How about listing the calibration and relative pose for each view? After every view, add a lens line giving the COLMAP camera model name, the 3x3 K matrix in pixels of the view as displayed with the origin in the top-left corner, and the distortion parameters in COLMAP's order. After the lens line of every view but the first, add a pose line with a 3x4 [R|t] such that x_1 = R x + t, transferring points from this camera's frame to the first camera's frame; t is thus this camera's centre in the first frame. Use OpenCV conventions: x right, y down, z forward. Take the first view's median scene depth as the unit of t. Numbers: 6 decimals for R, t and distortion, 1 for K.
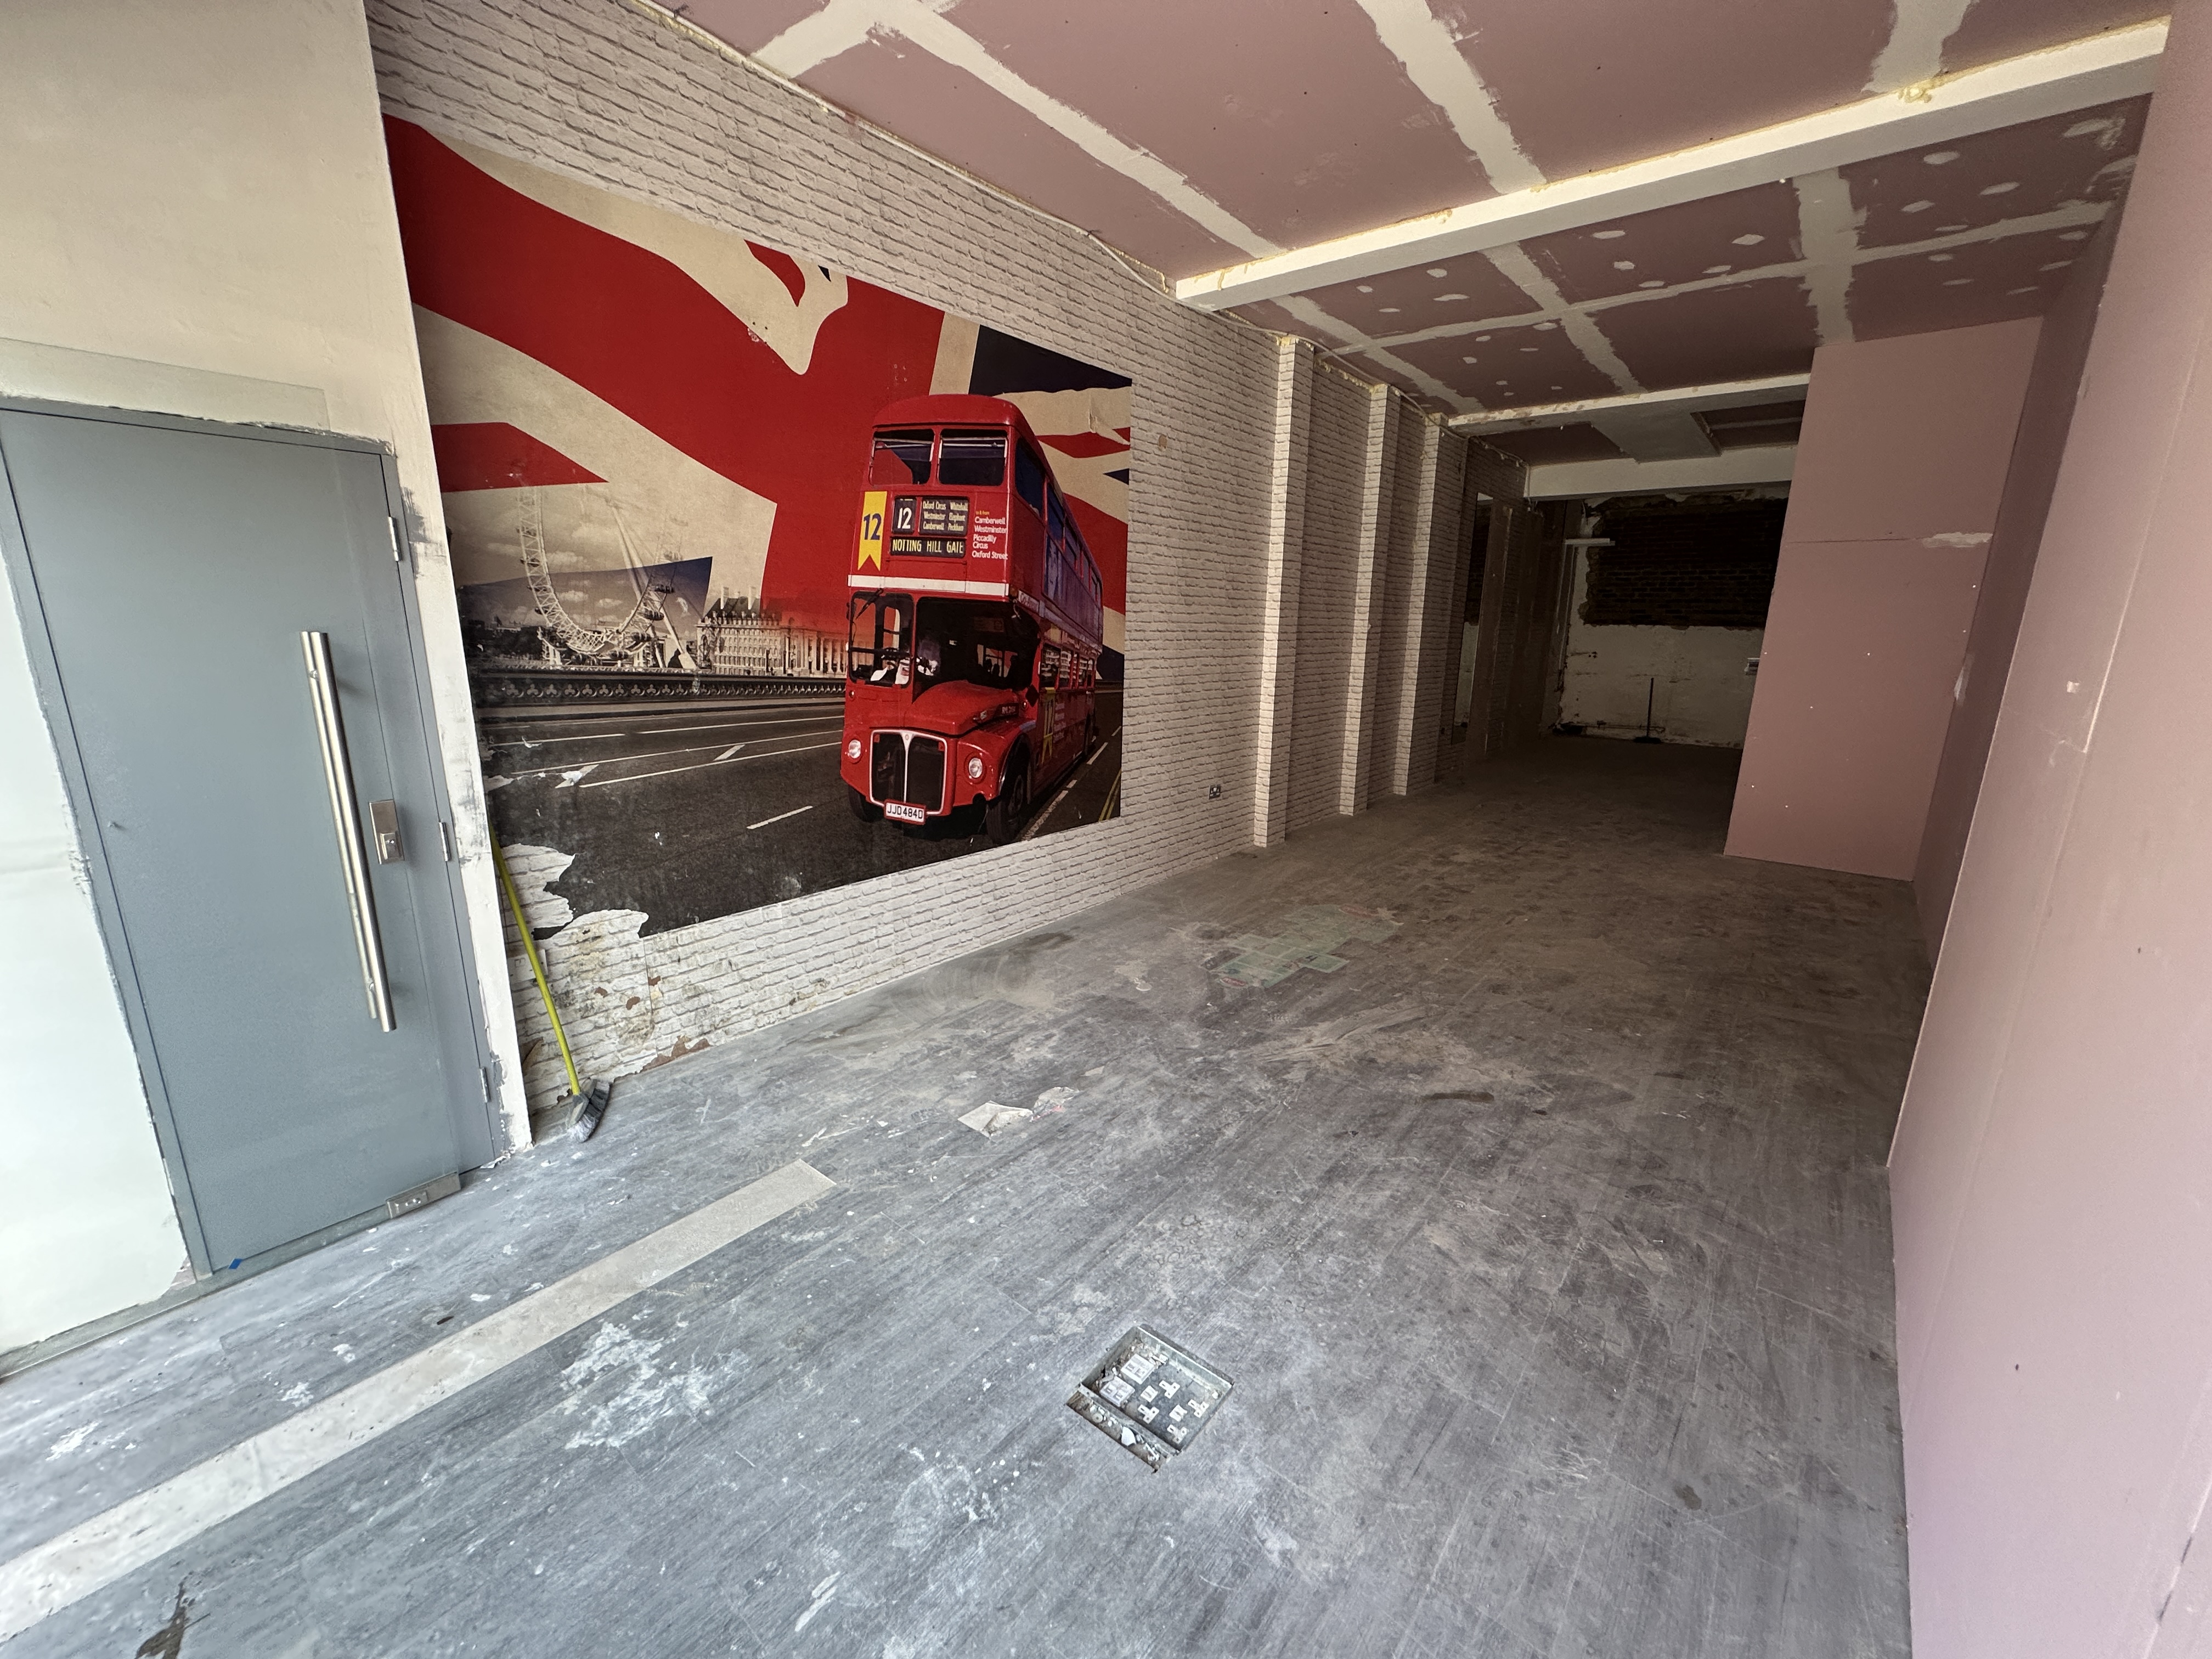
lens RADIAL K [[885.4, 0, 1106.5], [0, 885.4, 828.2], [0, 0, 1]] dist [-0.002940, -0.000302]
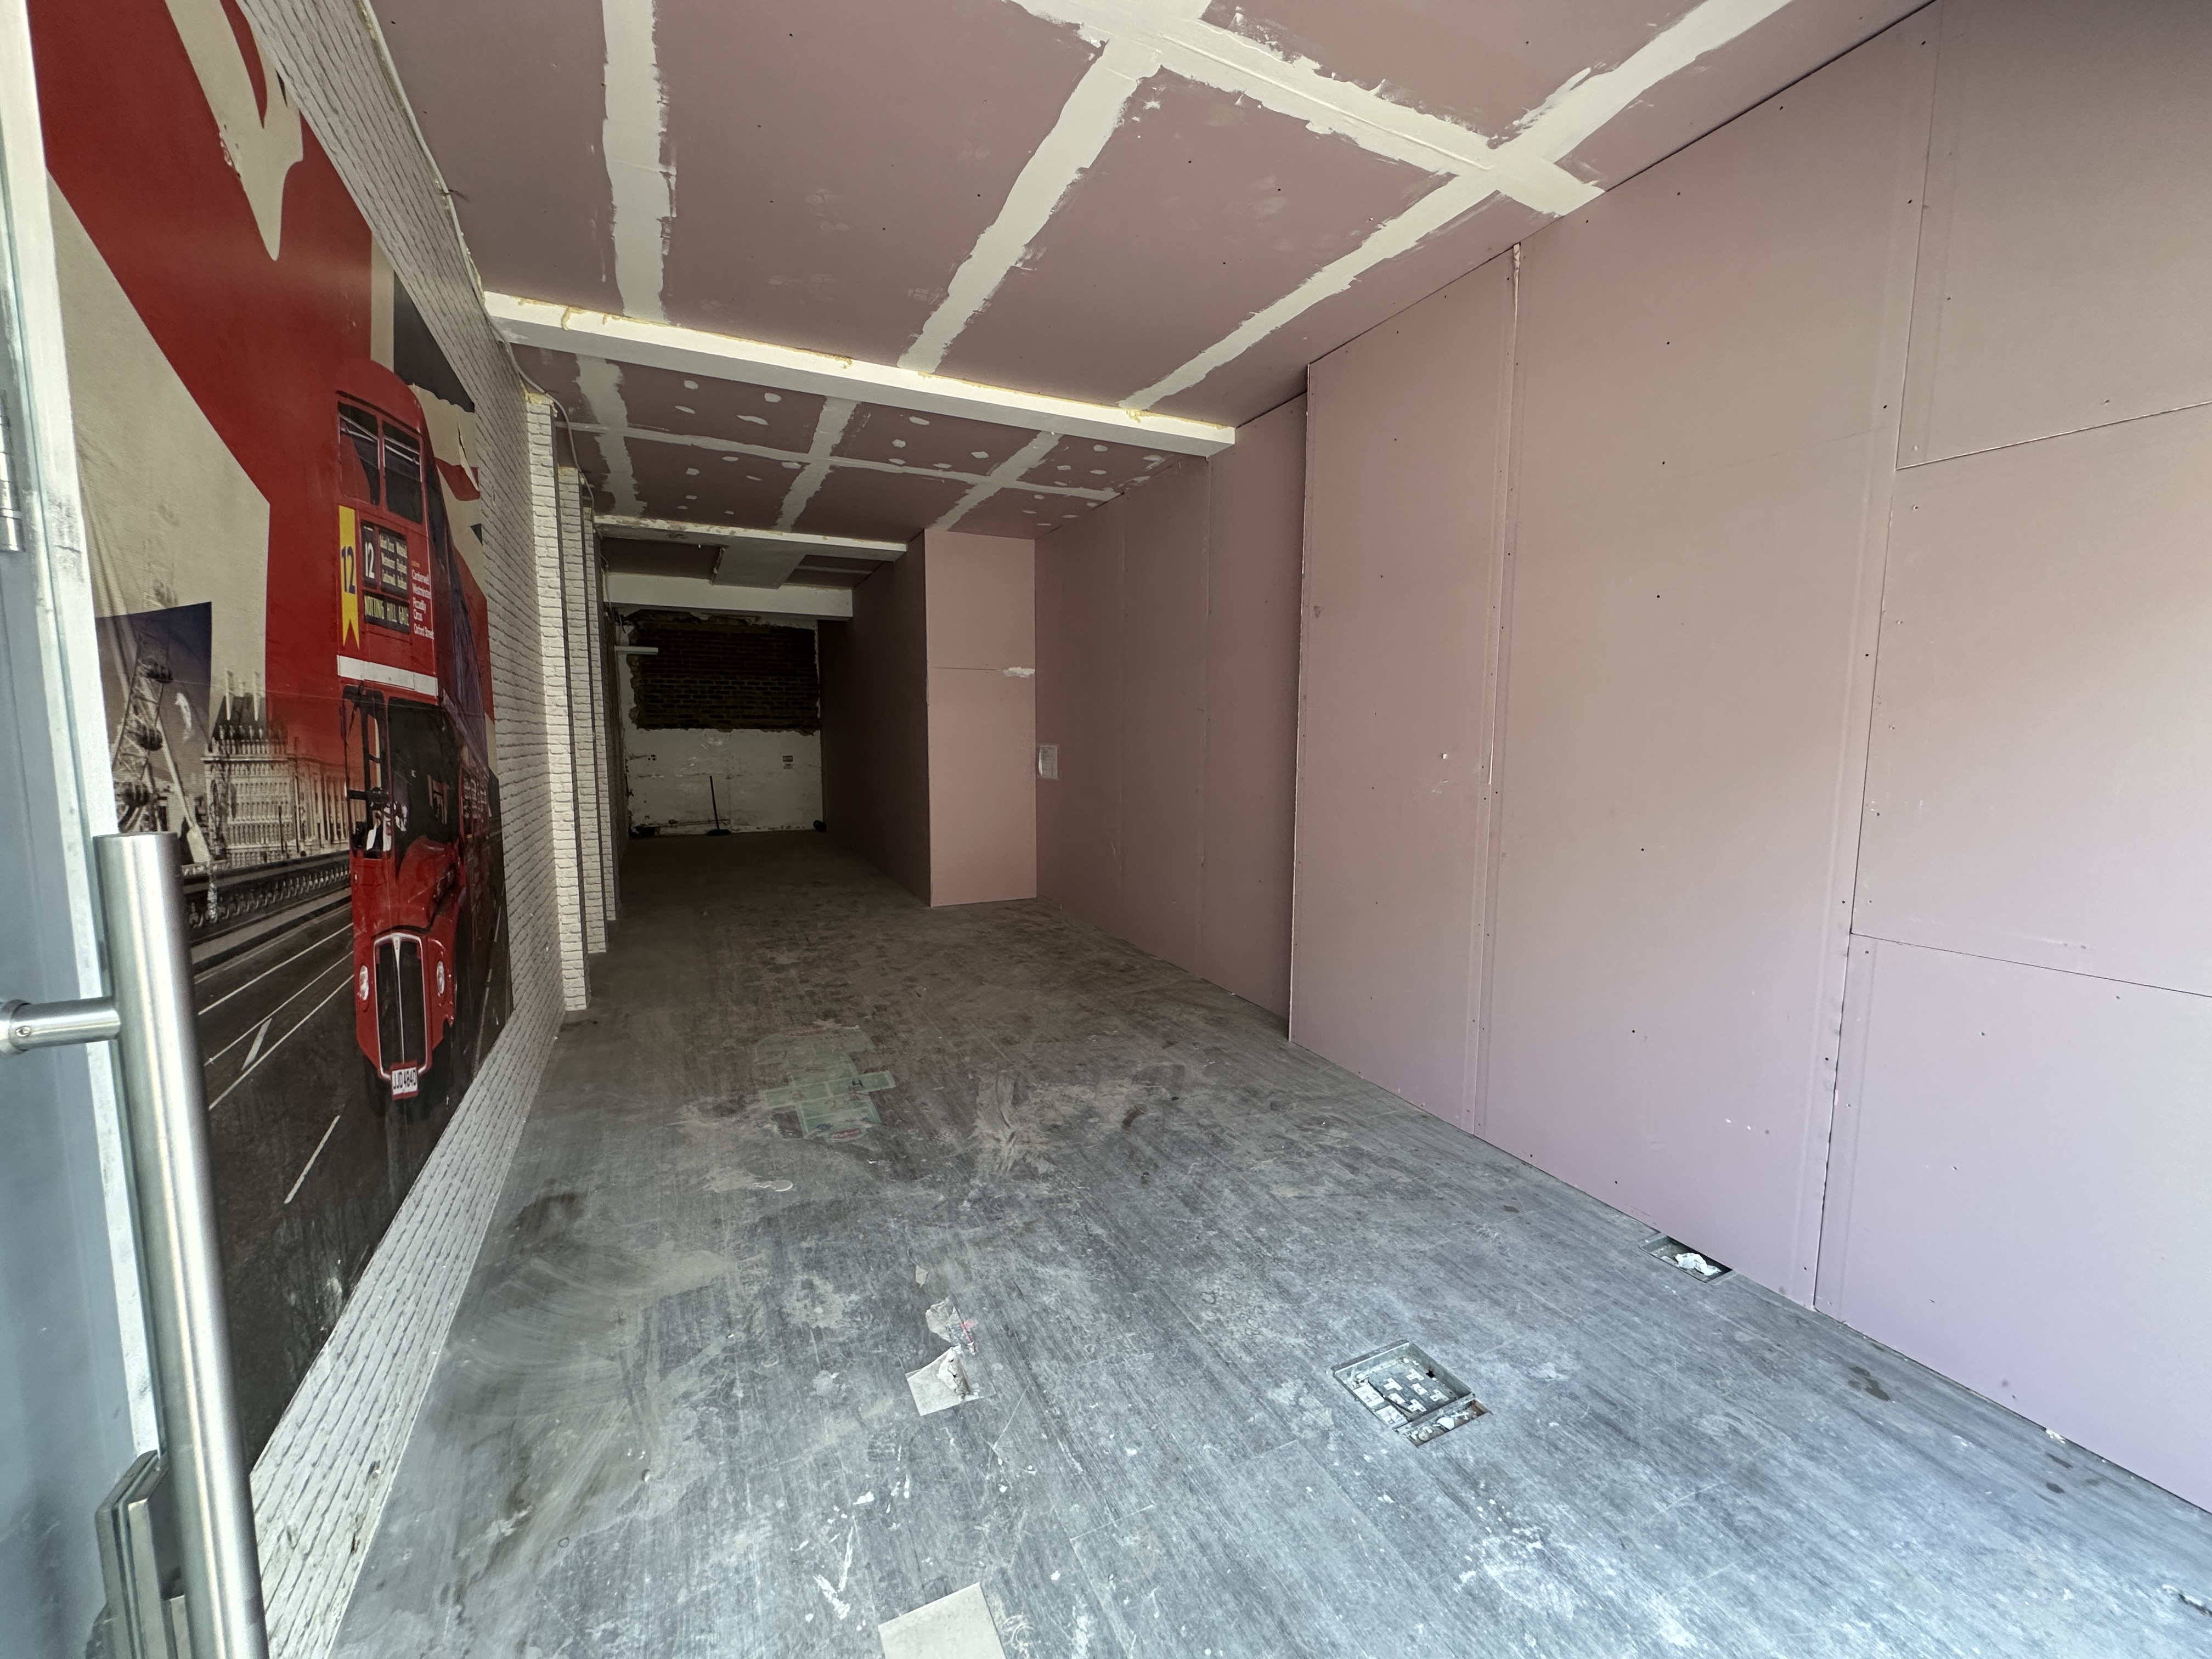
lens RADIAL K [[885.4, 0, 1104.4], [0, 885.4, 827.2], [0, 0, 1]] dist [-0.002940, -0.000302]
pose [[0.416976, -0.111245, 0.902084, -0.562389], [0.212673, 0.976872, 0.022162, -0.098102], [-0.883686, 0.182607, 0.430991, 0.378522]]
